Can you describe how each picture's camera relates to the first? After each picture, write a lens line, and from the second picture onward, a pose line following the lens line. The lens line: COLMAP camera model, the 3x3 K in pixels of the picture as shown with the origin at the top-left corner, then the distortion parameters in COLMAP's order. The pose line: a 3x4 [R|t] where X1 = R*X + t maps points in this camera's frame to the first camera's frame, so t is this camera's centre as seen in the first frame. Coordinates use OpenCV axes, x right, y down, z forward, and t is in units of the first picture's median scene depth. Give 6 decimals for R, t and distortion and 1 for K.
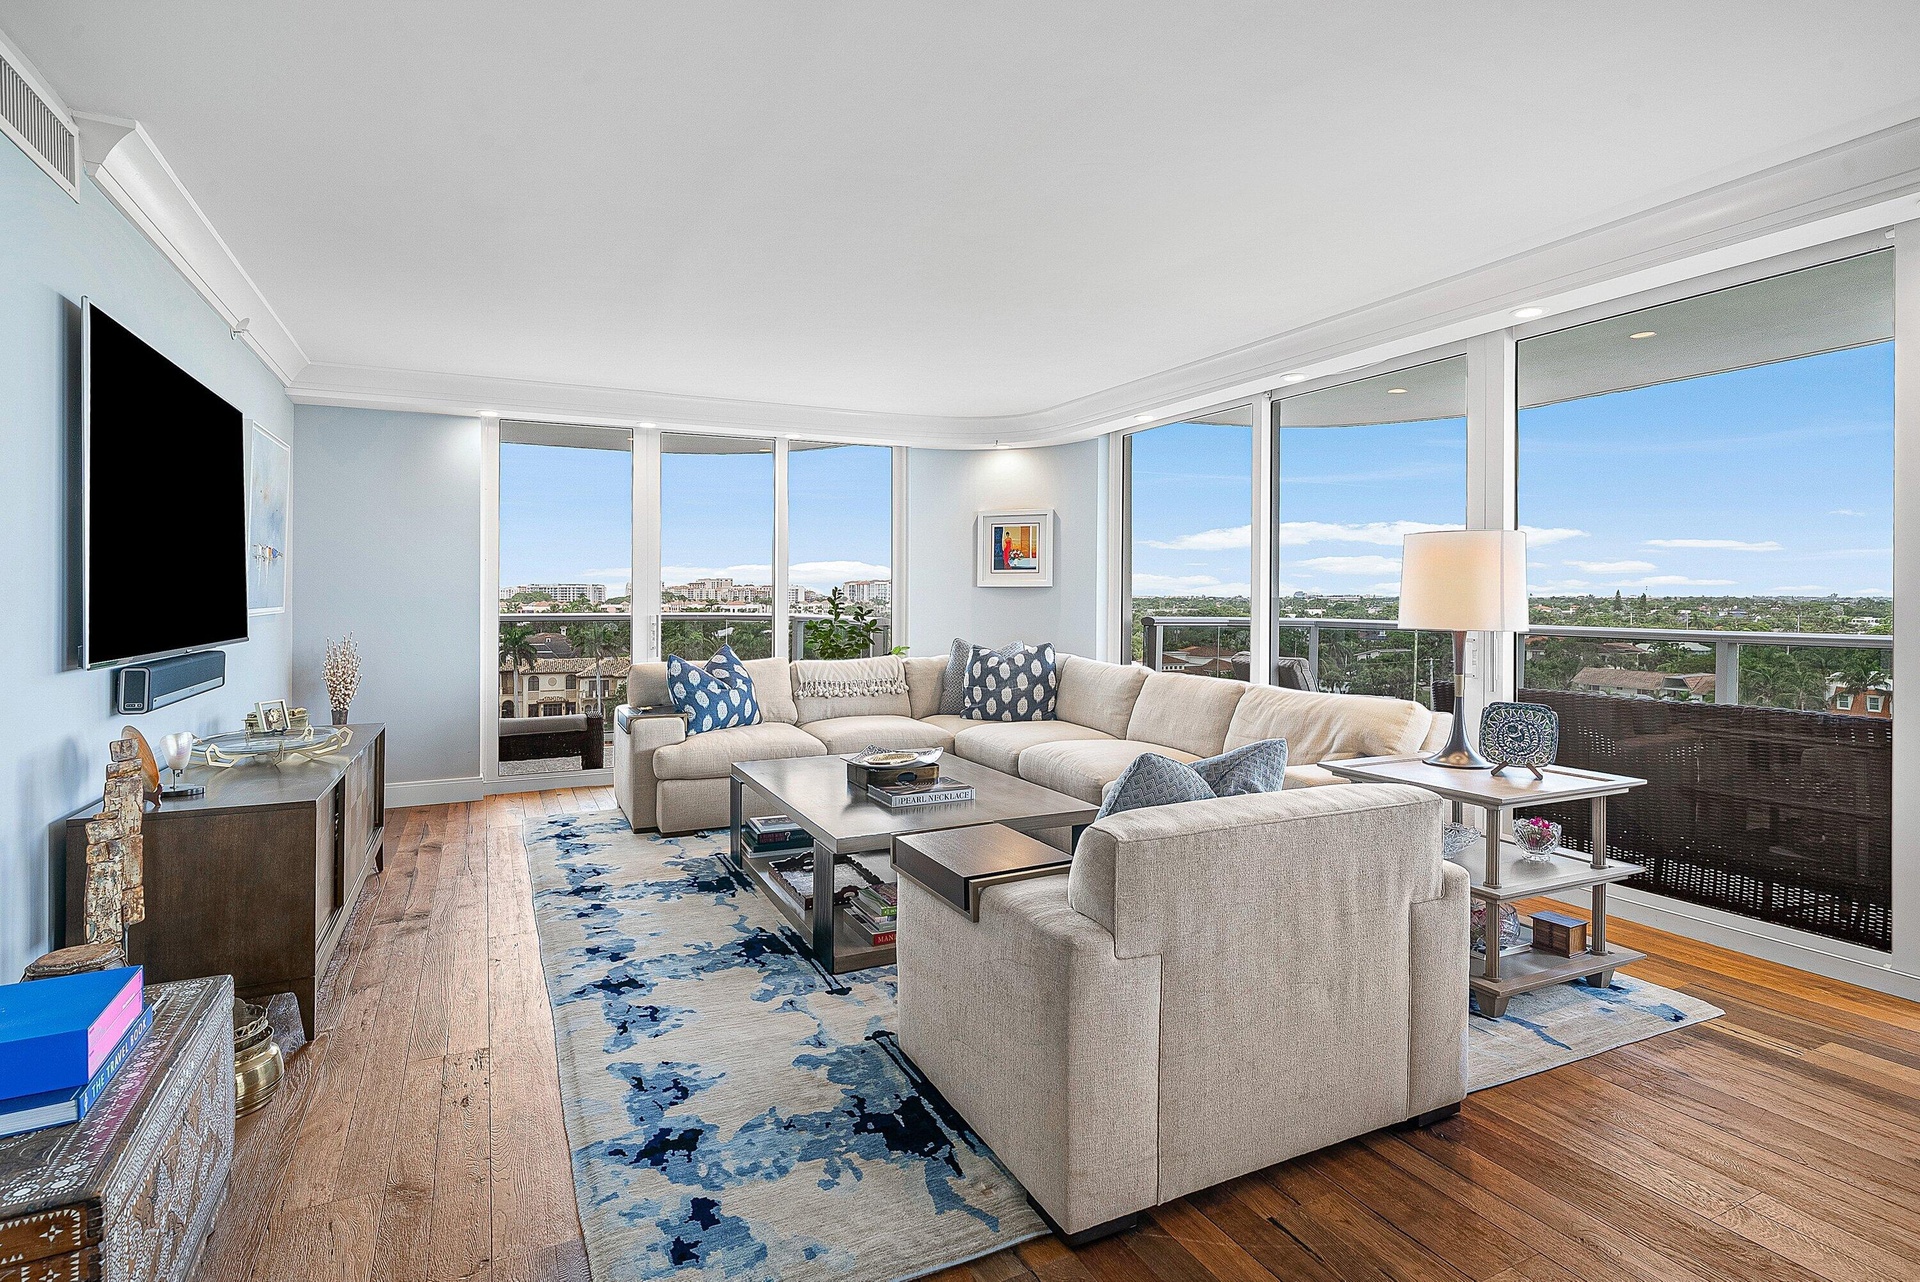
lens RADIAL K [[968.2, 0, 976.4], [0, 968.2, 613.4], [0, 0, 1]] dist [0.001882, 0.000567]
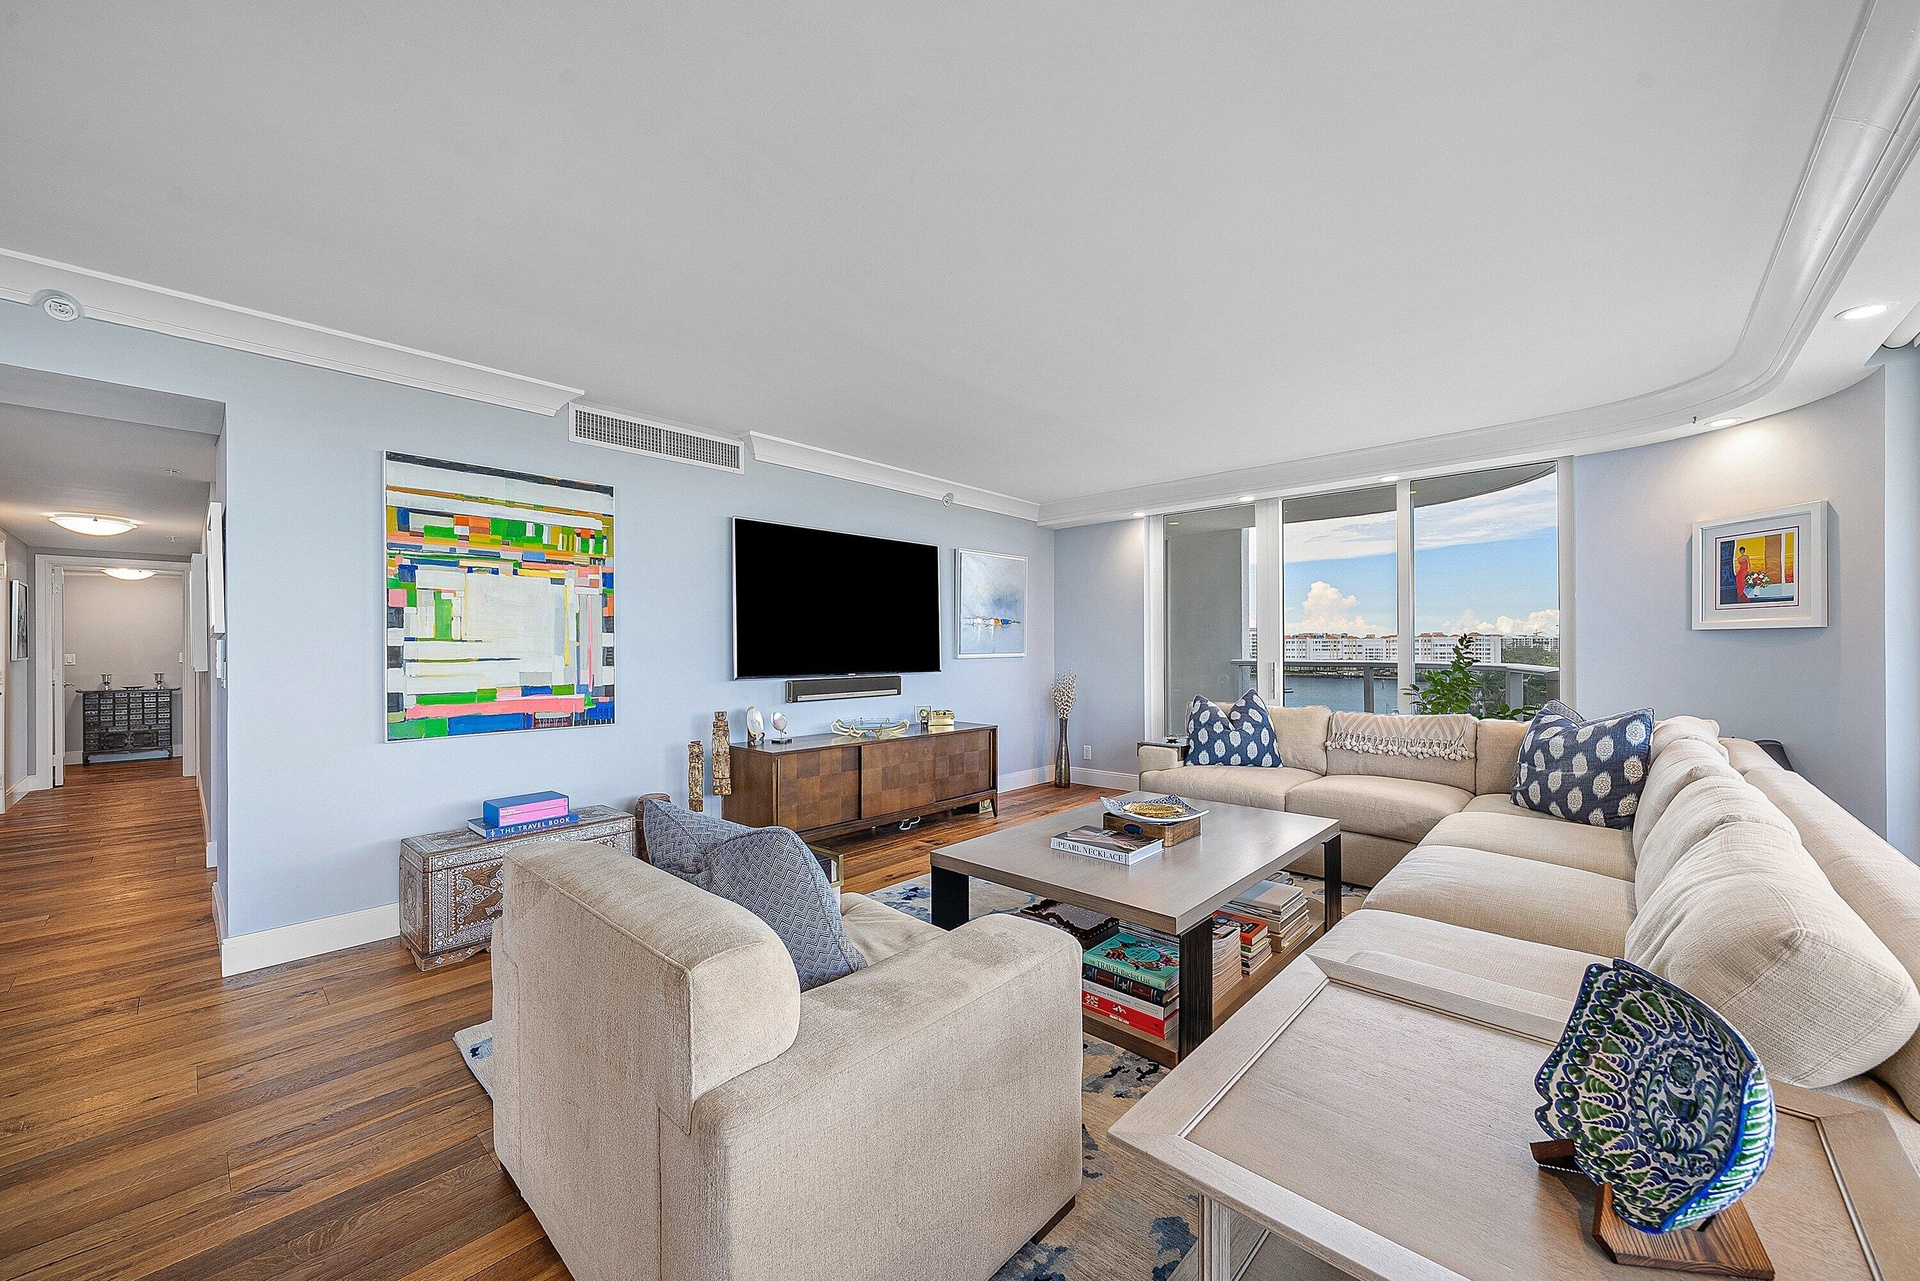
lens RADIAL K [[727.9, 0, 945.2], [0, 727.9, 636.9], [0, 0, 1]] dist [-0.004185, -0.000470]
pose [[0.347564, -0.015461, -0.937529, 0.415432], [-0.012366, 0.999702, -0.021071, -0.006263], [0.937575, 0.018916, 0.347269, 0.416935]]
